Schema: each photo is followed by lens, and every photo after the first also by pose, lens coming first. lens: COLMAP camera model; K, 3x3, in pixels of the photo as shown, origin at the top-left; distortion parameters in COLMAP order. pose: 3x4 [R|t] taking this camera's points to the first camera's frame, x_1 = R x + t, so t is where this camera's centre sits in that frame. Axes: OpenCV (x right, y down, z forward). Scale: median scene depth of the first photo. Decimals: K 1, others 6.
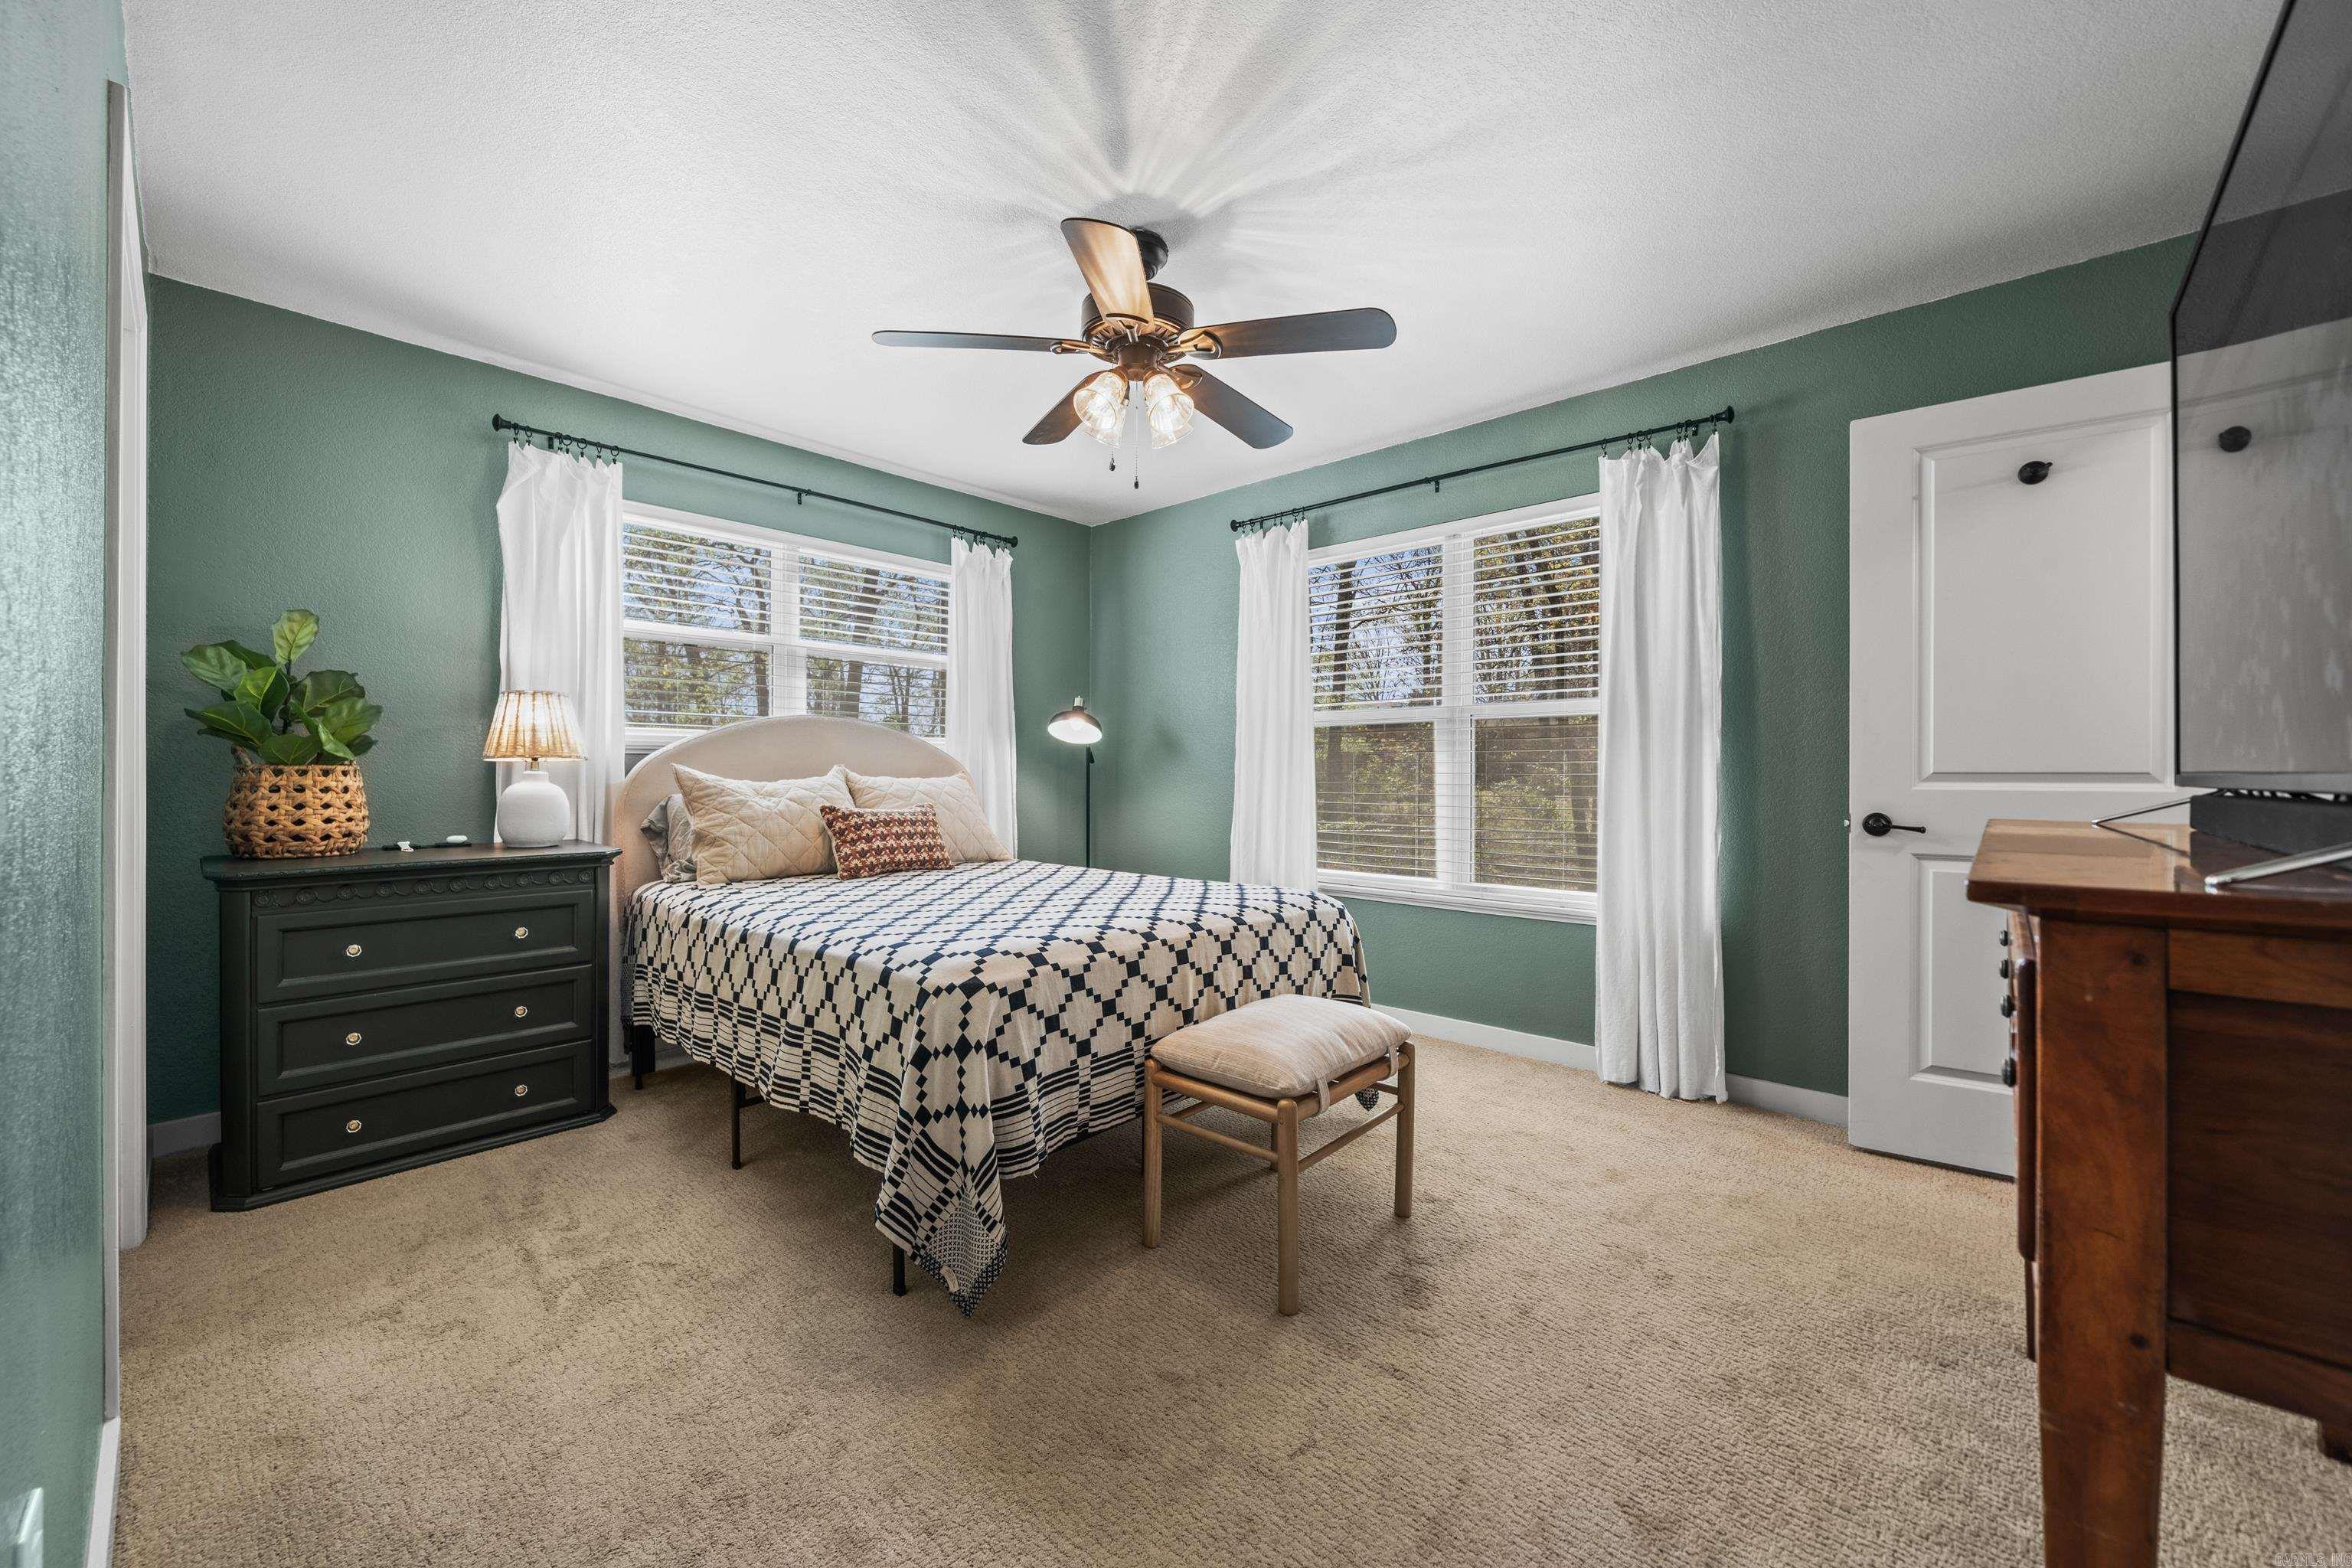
lens RADIAL K [[896.6, 0, 1179.7], [0, 896.6, 775.9], [0, 0, 1]] dist [0.000988, 0.000024]
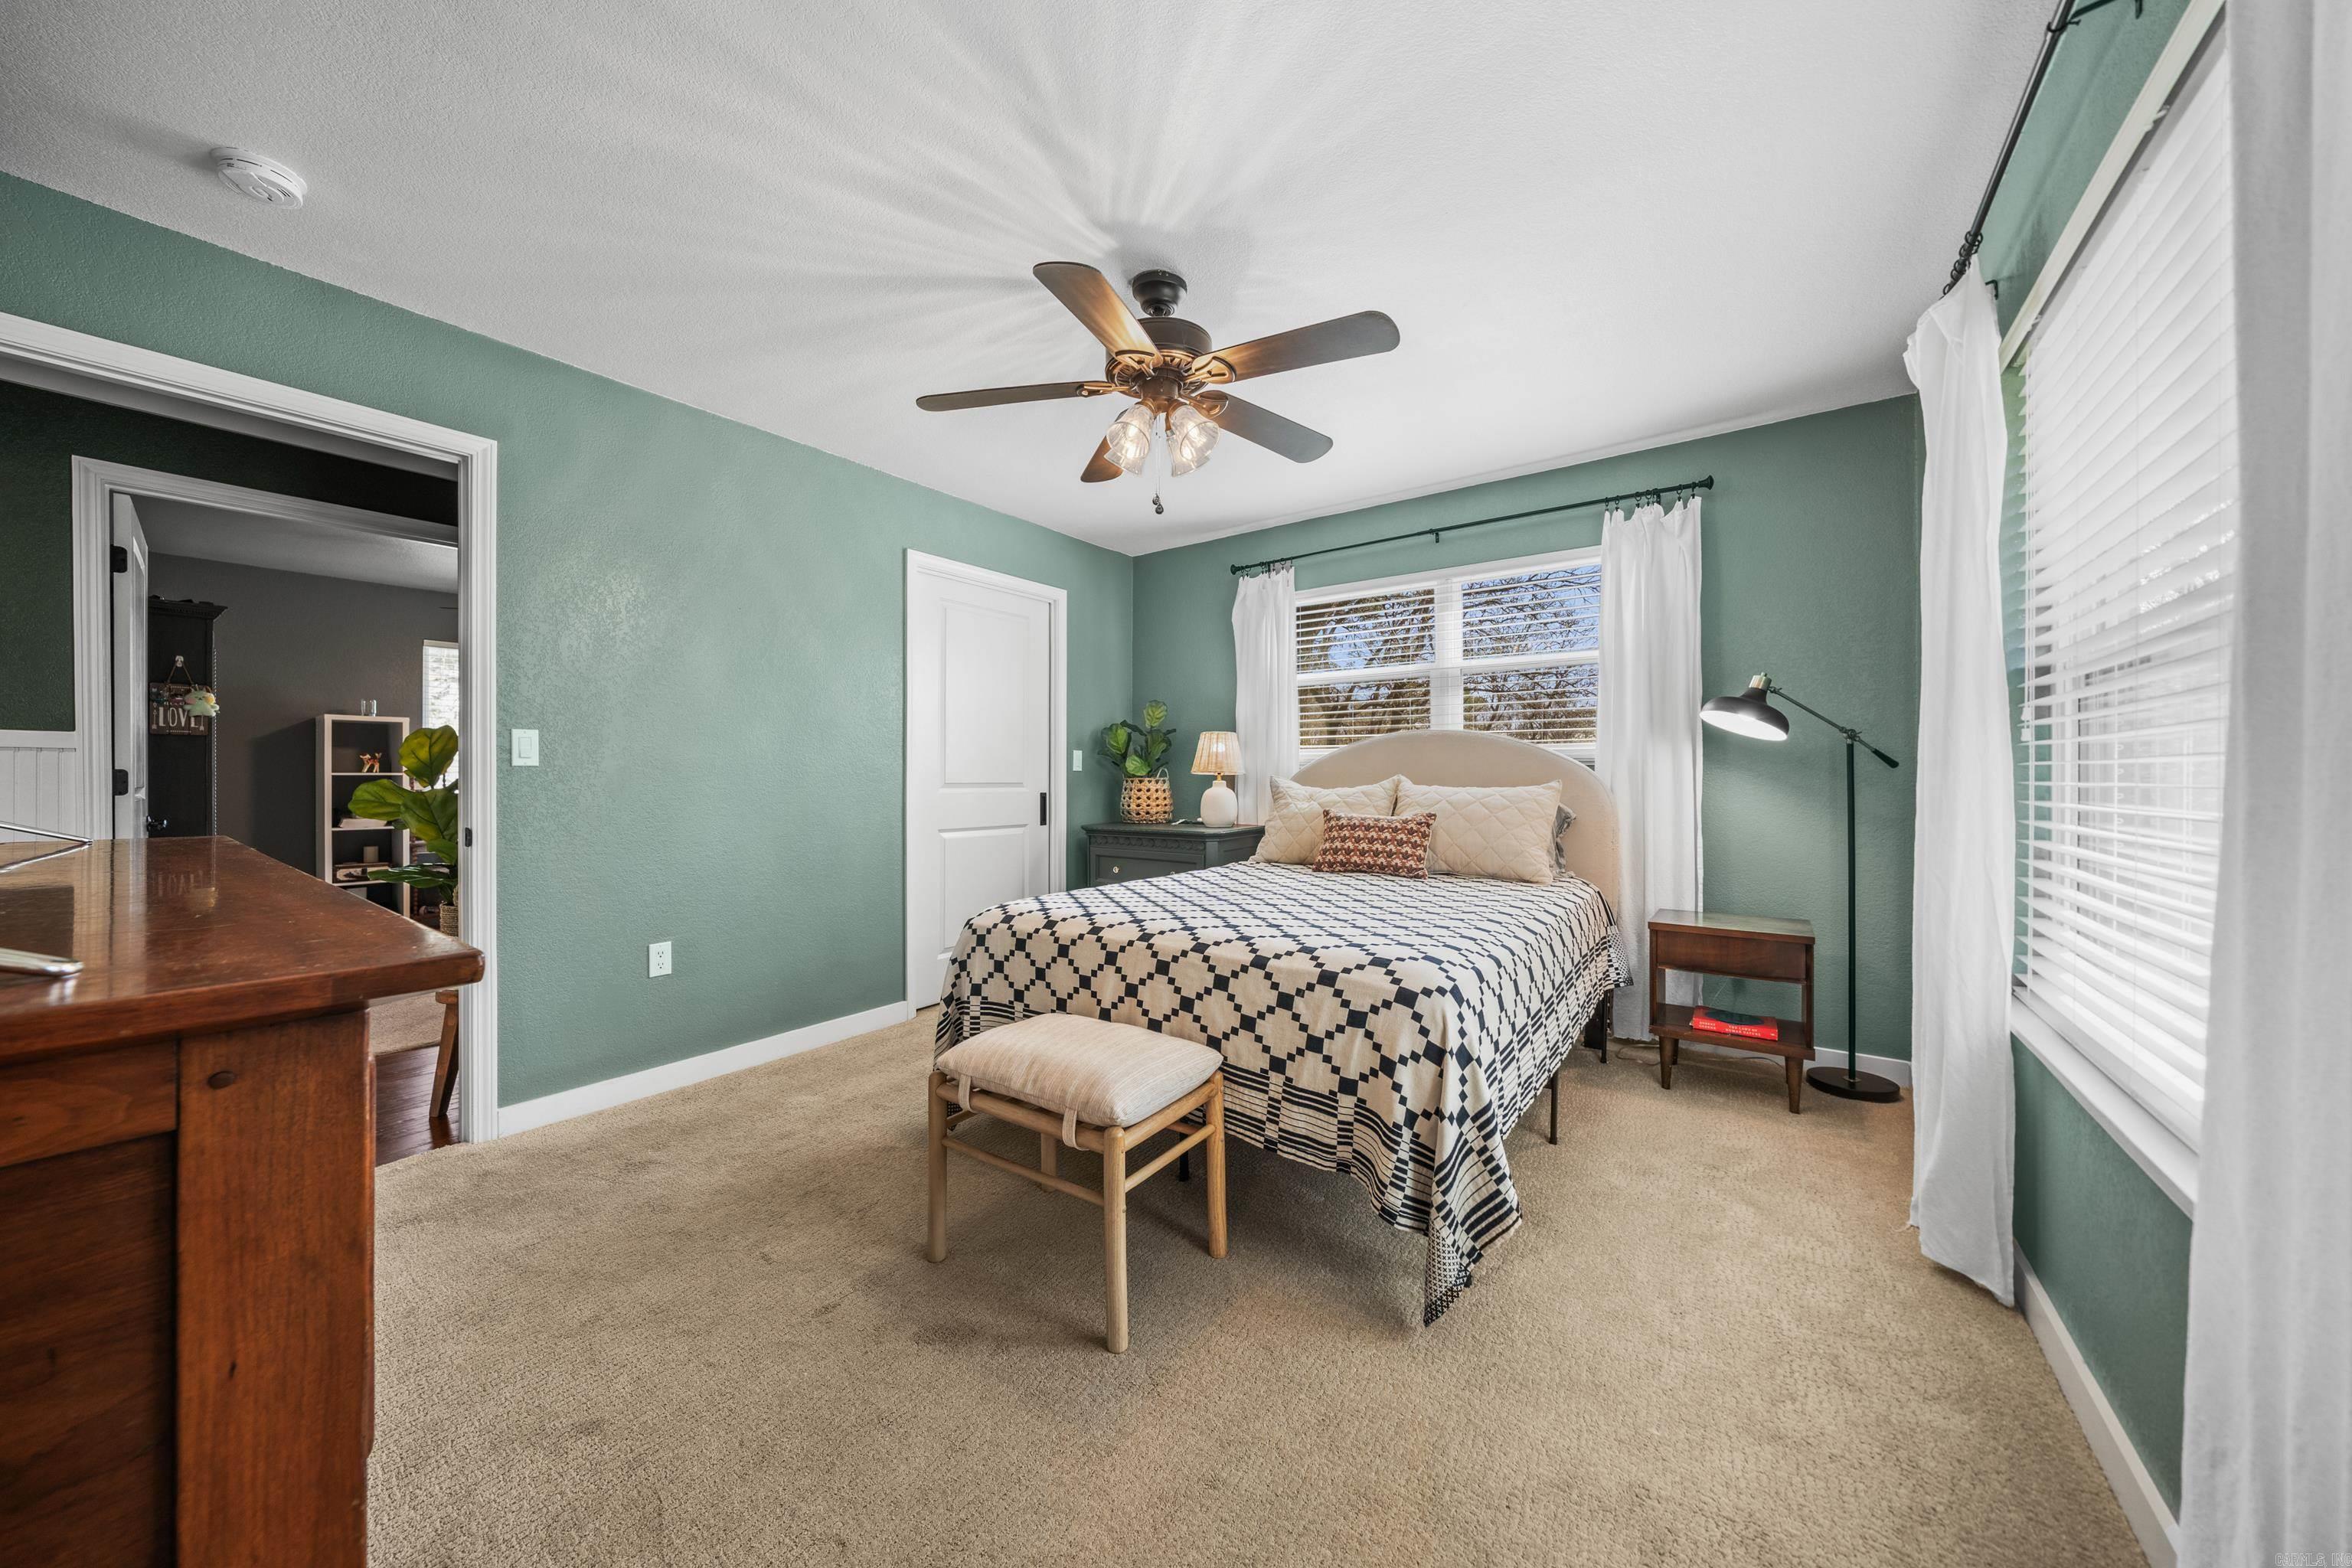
lens RADIAL K [[830.2, 0, 1165.3], [0, 830.2, 766.6], [0, 0, 1]] dist [-0.000729, -0.000015]
pose [[0.094691, -0.014038, -0.995408, 0.800531], [-0.003081, 0.999892, -0.014394, -0.009243], [0.995502, 0.004429, 0.094637, 0.788084]]
